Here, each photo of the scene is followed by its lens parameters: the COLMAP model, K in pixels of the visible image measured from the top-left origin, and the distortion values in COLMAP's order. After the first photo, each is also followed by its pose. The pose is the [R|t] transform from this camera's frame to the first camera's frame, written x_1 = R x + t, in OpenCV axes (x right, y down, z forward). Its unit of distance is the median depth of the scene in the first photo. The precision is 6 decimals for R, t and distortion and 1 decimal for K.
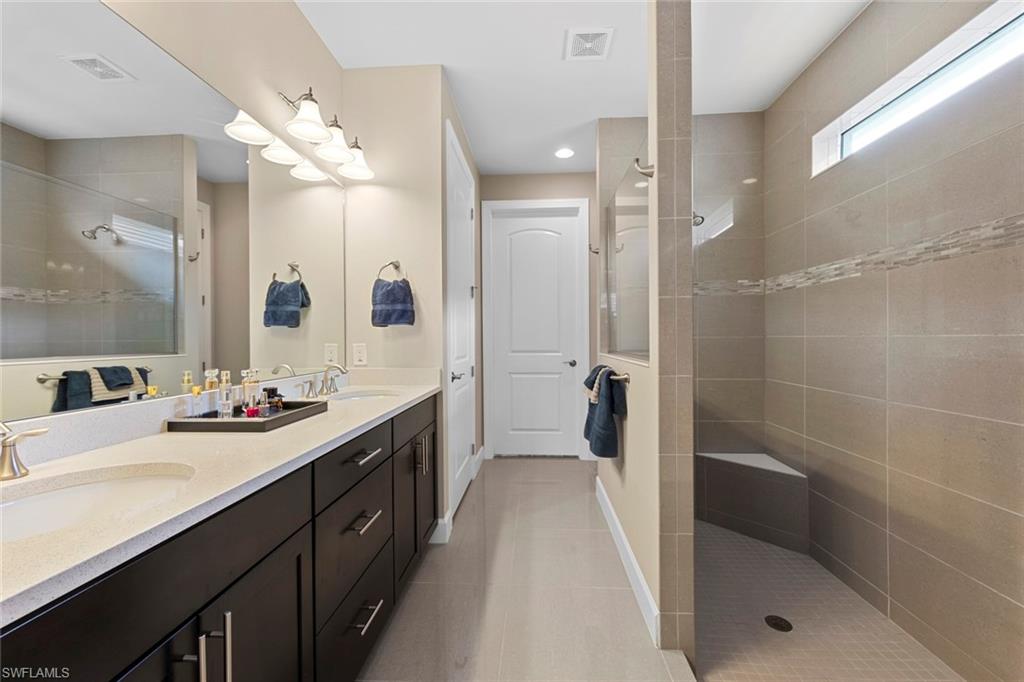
lens RADIAL K [[431.6, 0, 513.1], [0, 431.6, 339.1], [0, 0, 1]] dist [0.004653, 0.000805]
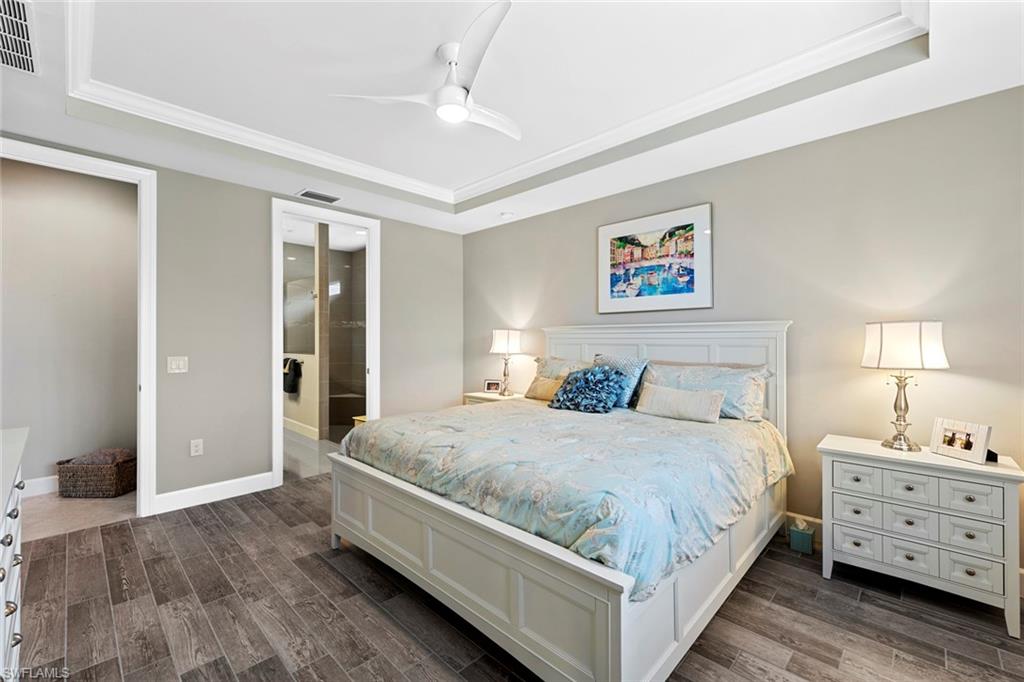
lens RADIAL K [[431.6, 0, 512.3], [0, 431.6, 336.7], [0, 0, 1]] dist [0.004653, 0.000805]
pose [[0.653777, 0.009526, 0.756627, -0.900257], [-0.000396, 0.999925, -0.012247, -0.033508], [-0.756687, 0.007708, 0.653732, -1.715026]]
